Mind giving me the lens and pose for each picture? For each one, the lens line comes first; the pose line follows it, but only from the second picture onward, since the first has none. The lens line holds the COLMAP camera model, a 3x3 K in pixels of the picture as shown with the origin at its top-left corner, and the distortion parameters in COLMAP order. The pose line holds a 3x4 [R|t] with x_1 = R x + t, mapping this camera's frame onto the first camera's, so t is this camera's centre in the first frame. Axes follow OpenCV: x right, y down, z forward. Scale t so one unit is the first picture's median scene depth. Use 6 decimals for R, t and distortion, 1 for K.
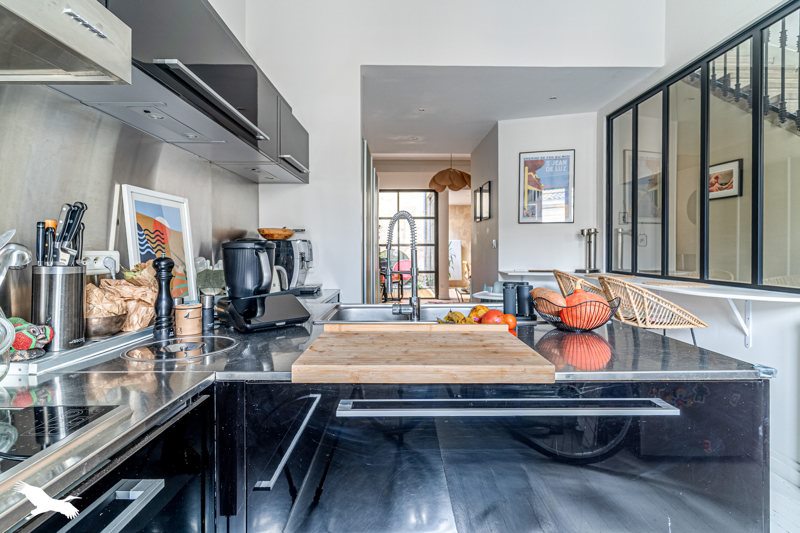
lens RADIAL K [[383.8, 0, 402.6], [0, 383.8, 249.2], [0, 0, 1]] dist [-0.004354, -0.002162]
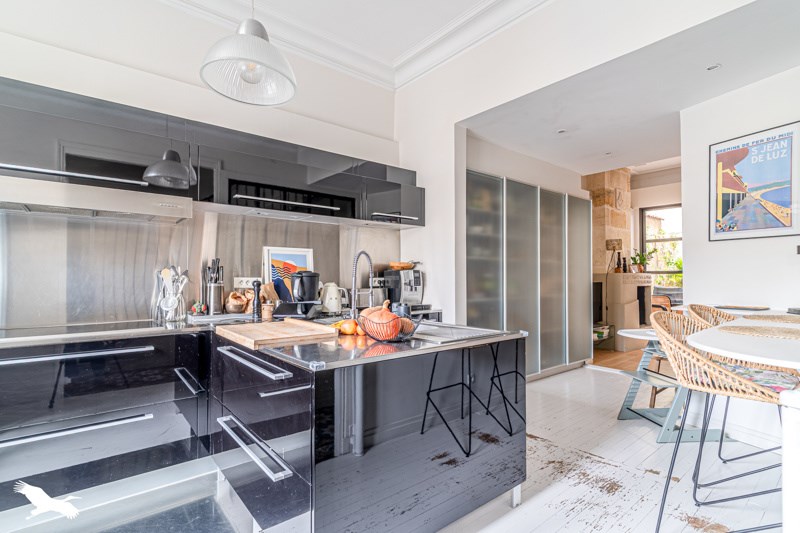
lens RADIAL K [[383.8, 0, 399.3], [0, 383.8, 267.8], [0, 0, 1]] dist [-0.004354, -0.002162]
pose [[0.630064, -0.019826, -0.776290, 0.495111], [-0.001695, 0.999637, -0.026905, 0.002134], [0.776541, 0.018268, 0.629801, 0.089428]]
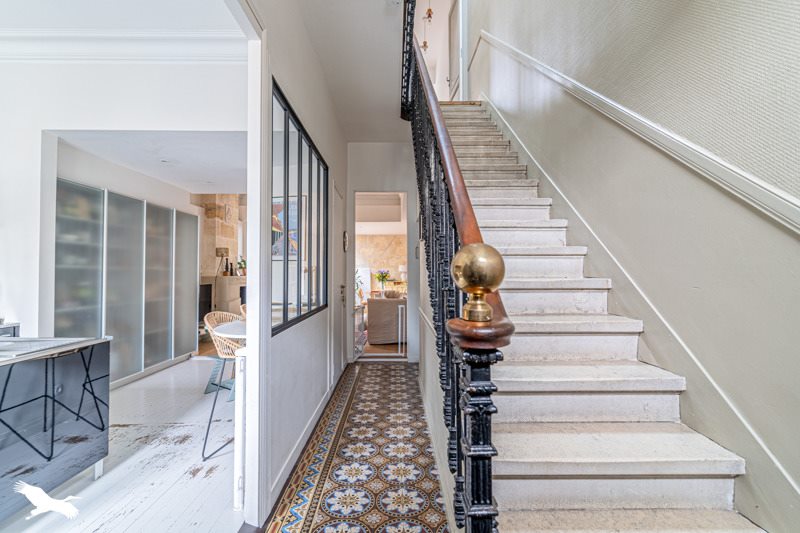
lens RADIAL K [[383.8, 0, 401.4], [0, 383.8, 263.1], [0, 0, 1]] dist [-0.004354, -0.002162]
pose [[0.999993, -0.002940, 0.002321, 0.715375], [0.002997, 0.999679, -0.025166, -0.036090], [-0.002246, 0.025173, 0.999681, -0.124887]]
